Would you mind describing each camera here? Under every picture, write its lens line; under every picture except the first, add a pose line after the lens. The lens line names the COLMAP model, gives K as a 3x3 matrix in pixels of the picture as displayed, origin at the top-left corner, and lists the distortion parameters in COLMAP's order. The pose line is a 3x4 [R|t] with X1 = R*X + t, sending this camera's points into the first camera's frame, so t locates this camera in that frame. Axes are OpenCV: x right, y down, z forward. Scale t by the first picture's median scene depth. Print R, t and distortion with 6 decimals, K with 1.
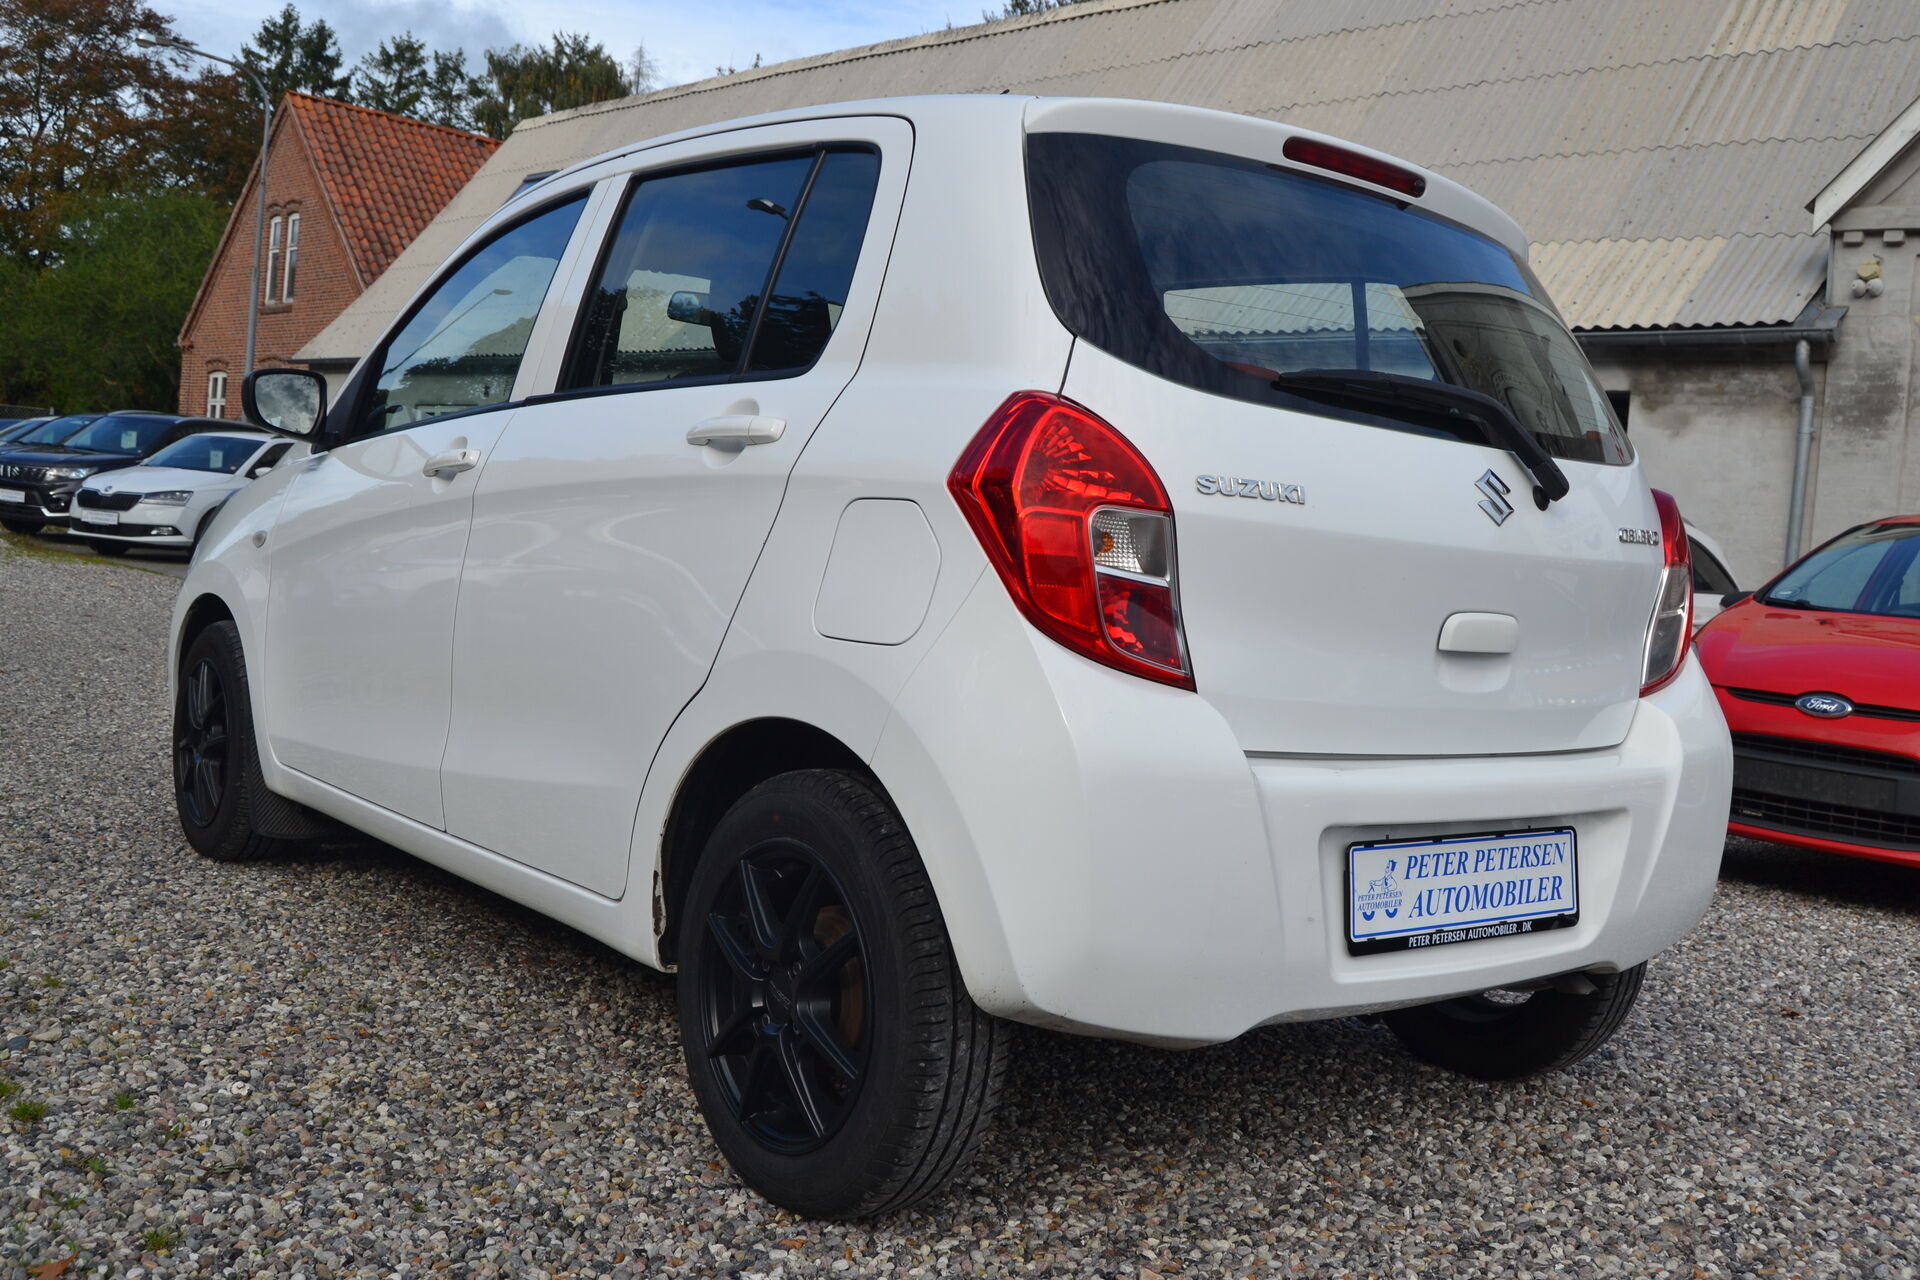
lens RADIAL K [[1853.4, 0, 960.0], [0, 1853.4, 640.0], [0, 0, 1]] dist [-0.086904, 0.016308]
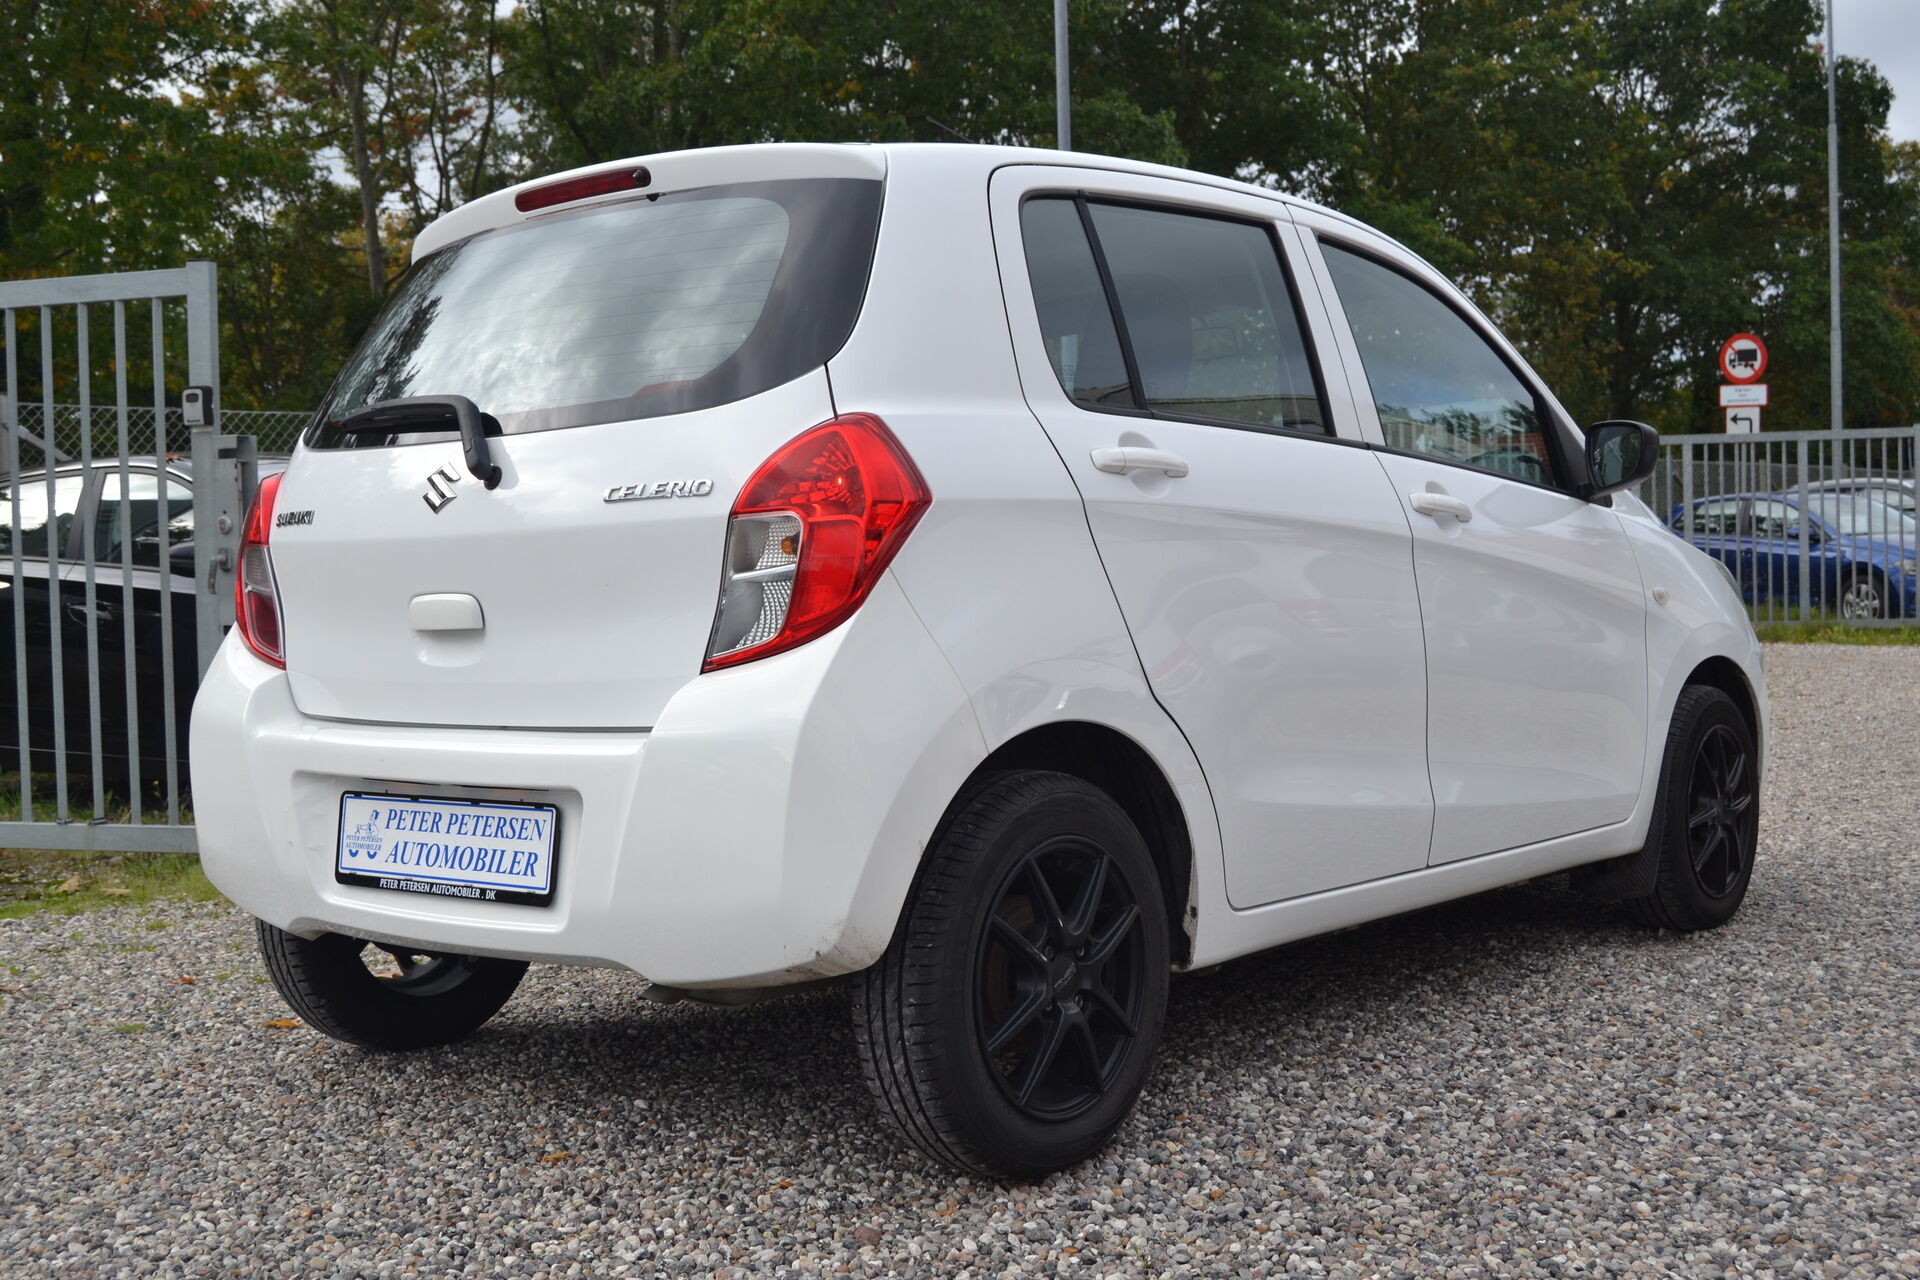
lens RADIAL K [[2184.9, 0, 960.0], [0, 2184.9, 640.0], [0, 0, 1]] dist [-0.067344, 0.004402]
pose [[0.192306, -0.059642, -0.979521, 1.530719], [-0.009463, 0.997992, -0.062624, 0.086256], [0.981289, 0.021312, 0.191356, 1.004100]]
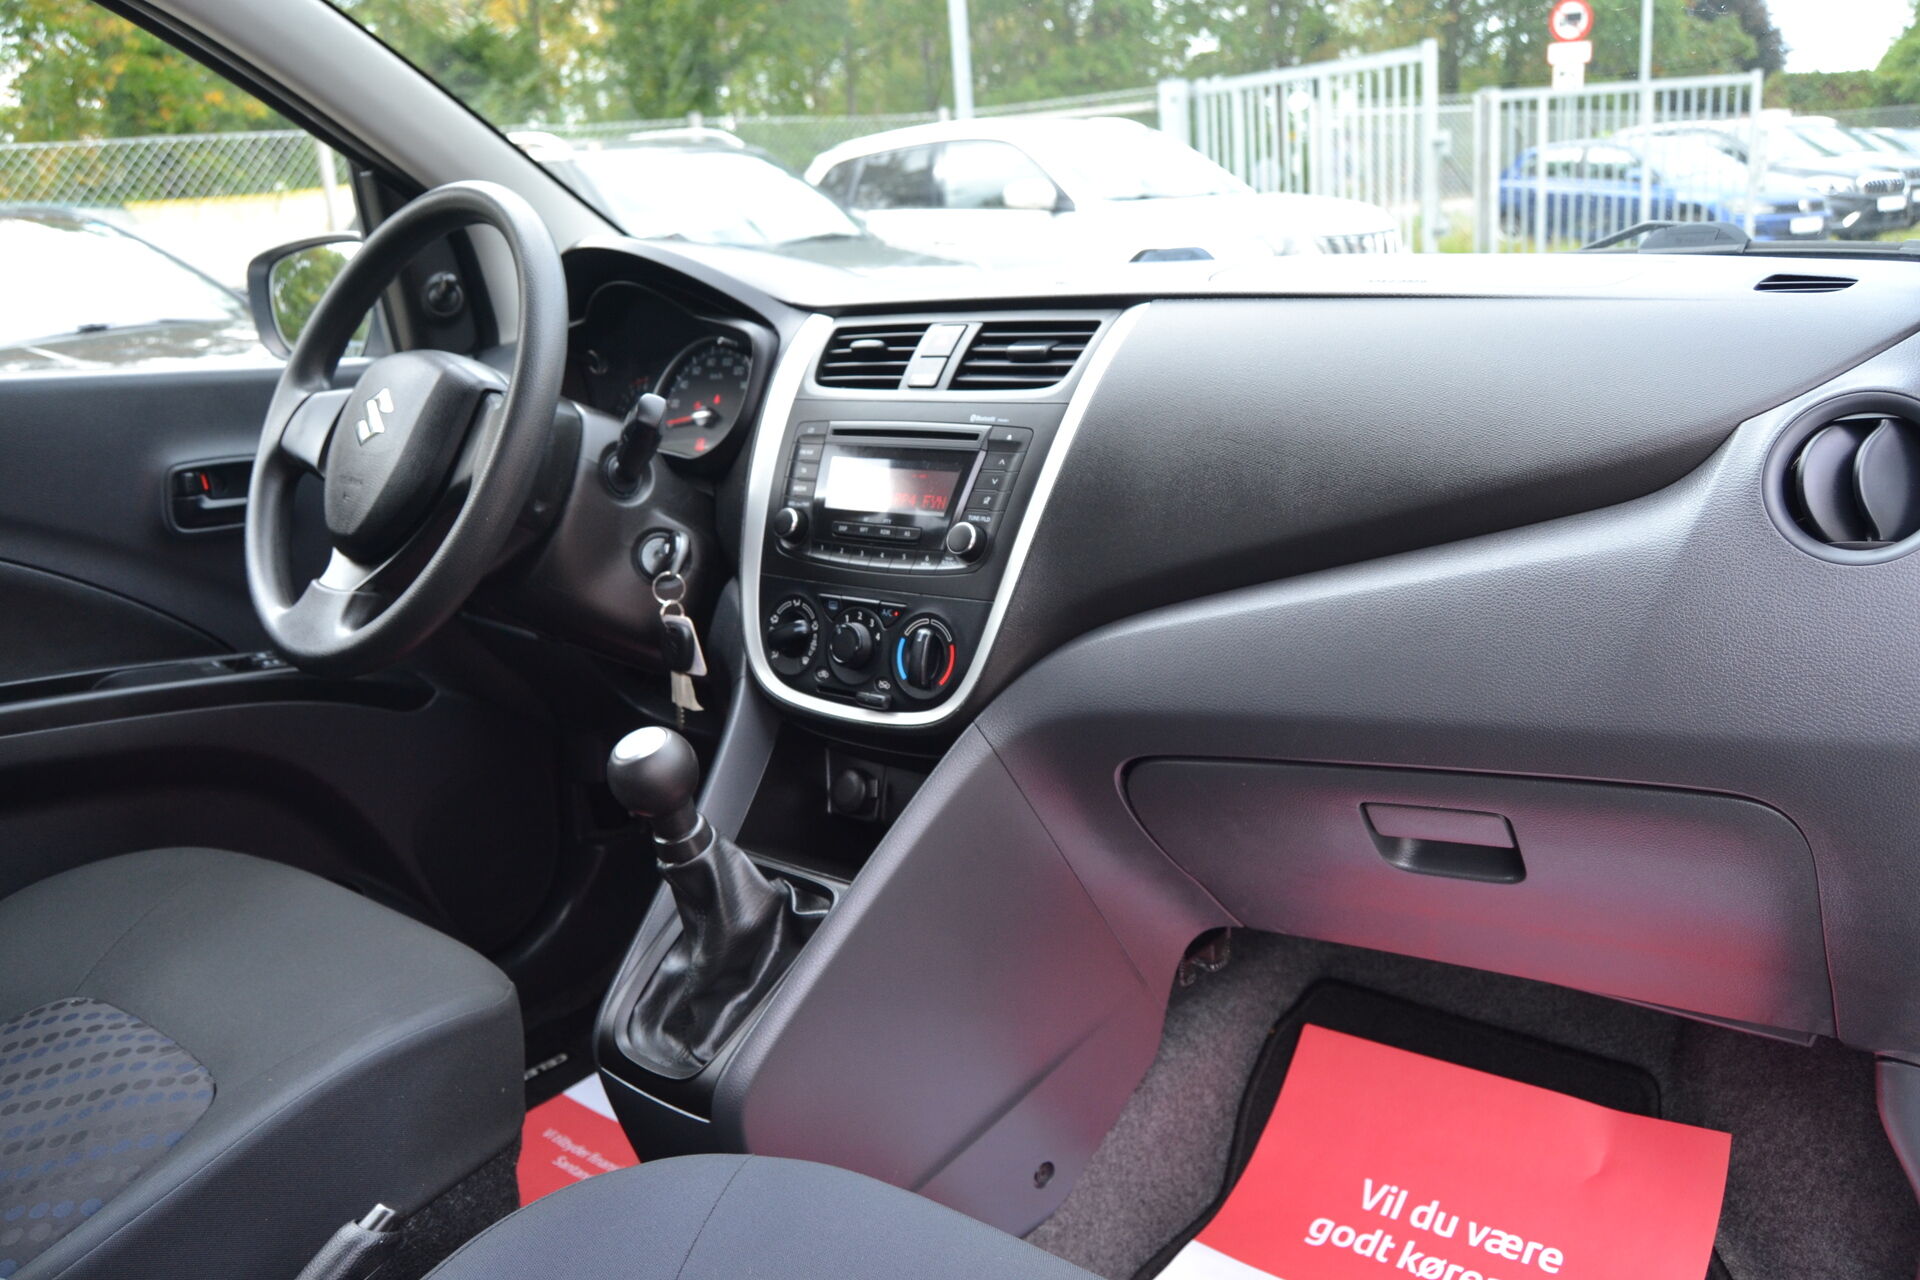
lens RADIAL K [[1520.2, 0, 941.1], [0, 1520.2, 640.9], [0, 0, 1]] dist [-0.111068, 0.077033]
pose [[0.180186, 0.172262, -0.968431, 0.141860], [0.034950, 0.982803, 0.181321, -0.146397], [0.983011, -0.066518, 0.171067, 1.529244]]
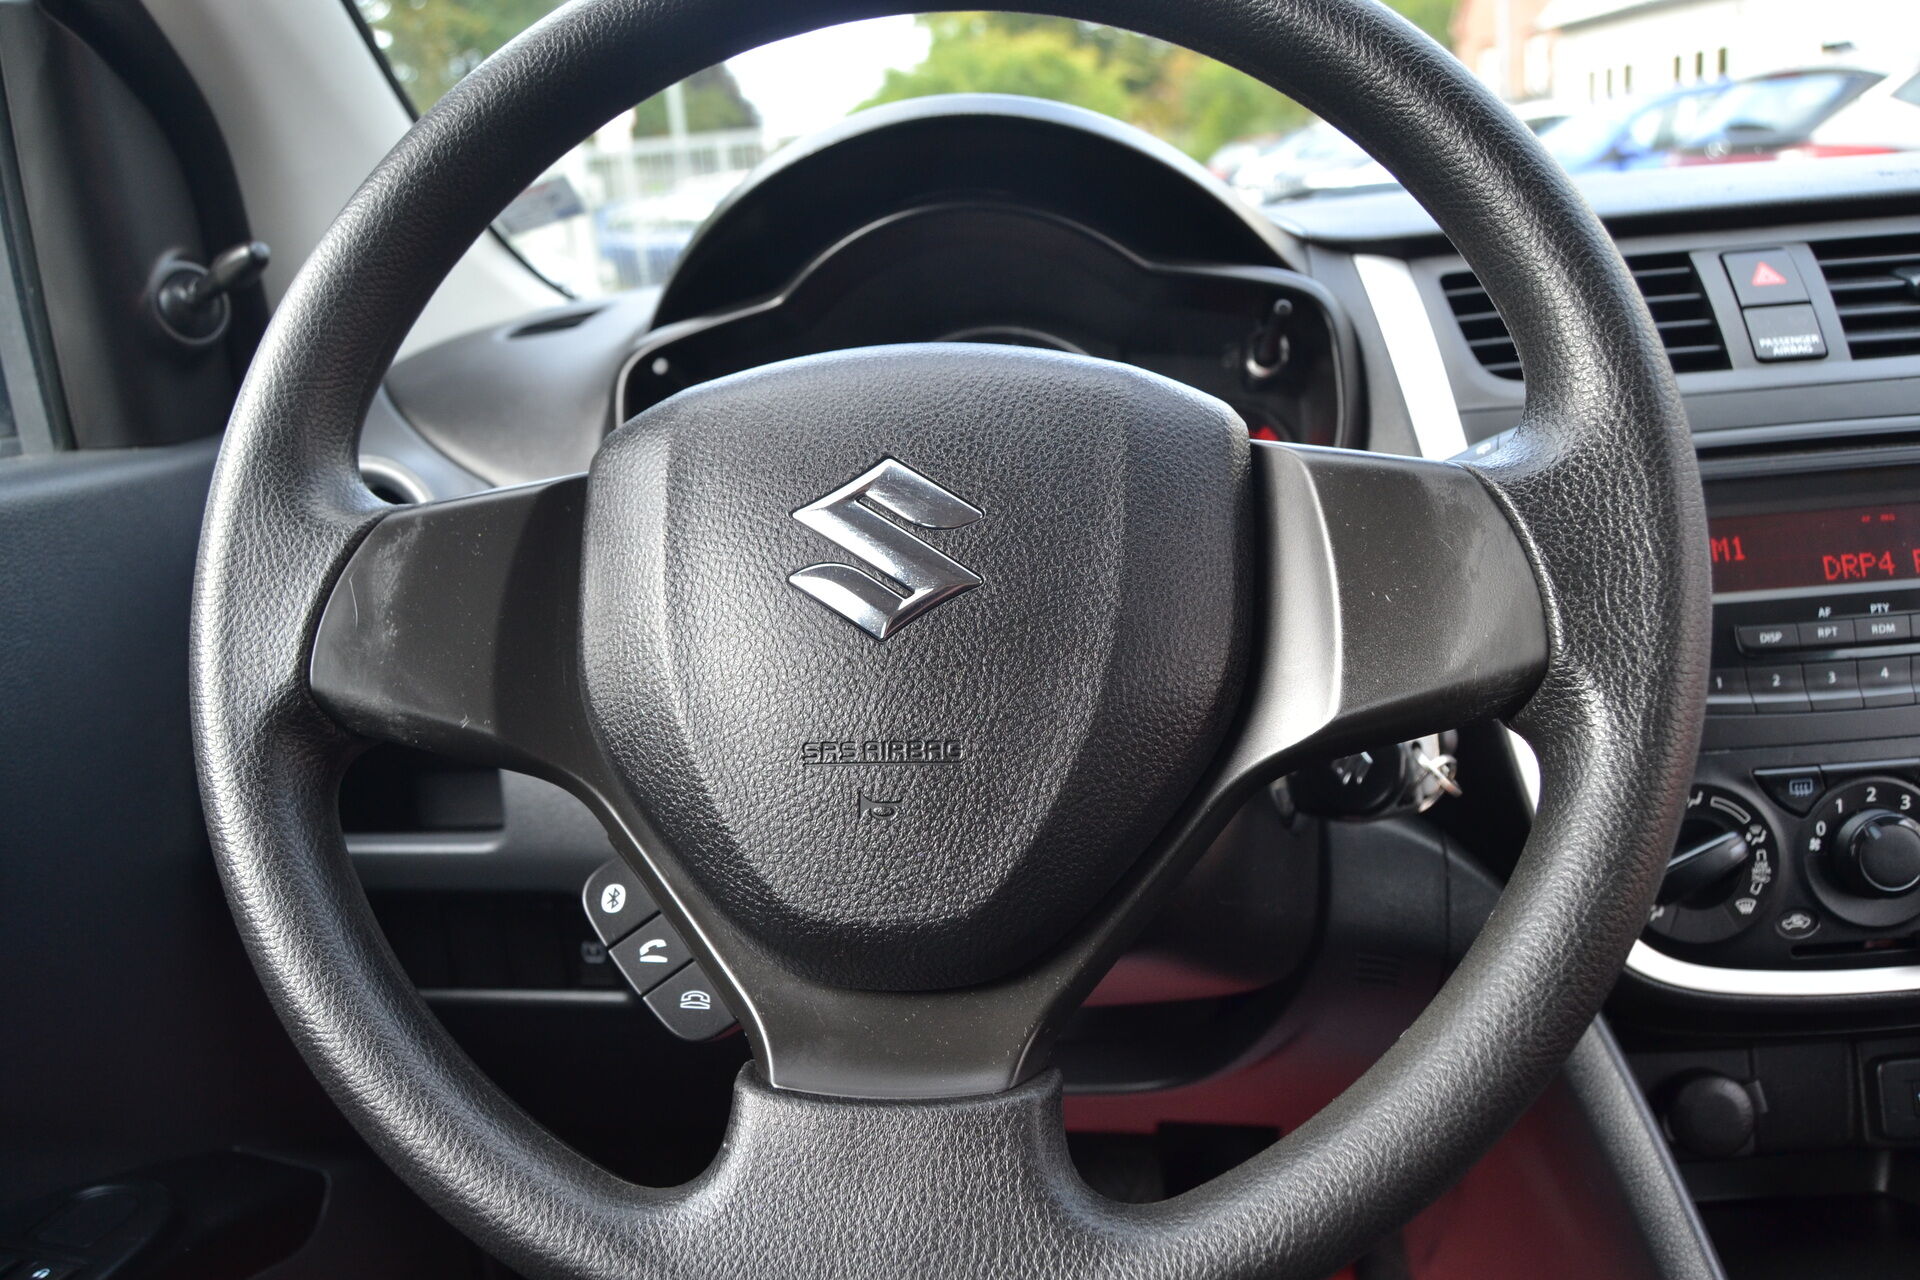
lens RADIAL K [[1500.3, 0, 960.0], [0, 1500.3, 640.0], [0, 0, 1]] dist [-0.071829, 0.002133]
pose [[0.718298, 0.050687, -0.693886, -0.187940], [0.115092, 0.974945, 0.190359, -0.154243], [0.686150, -0.216595, 0.694468, 1.363345]]
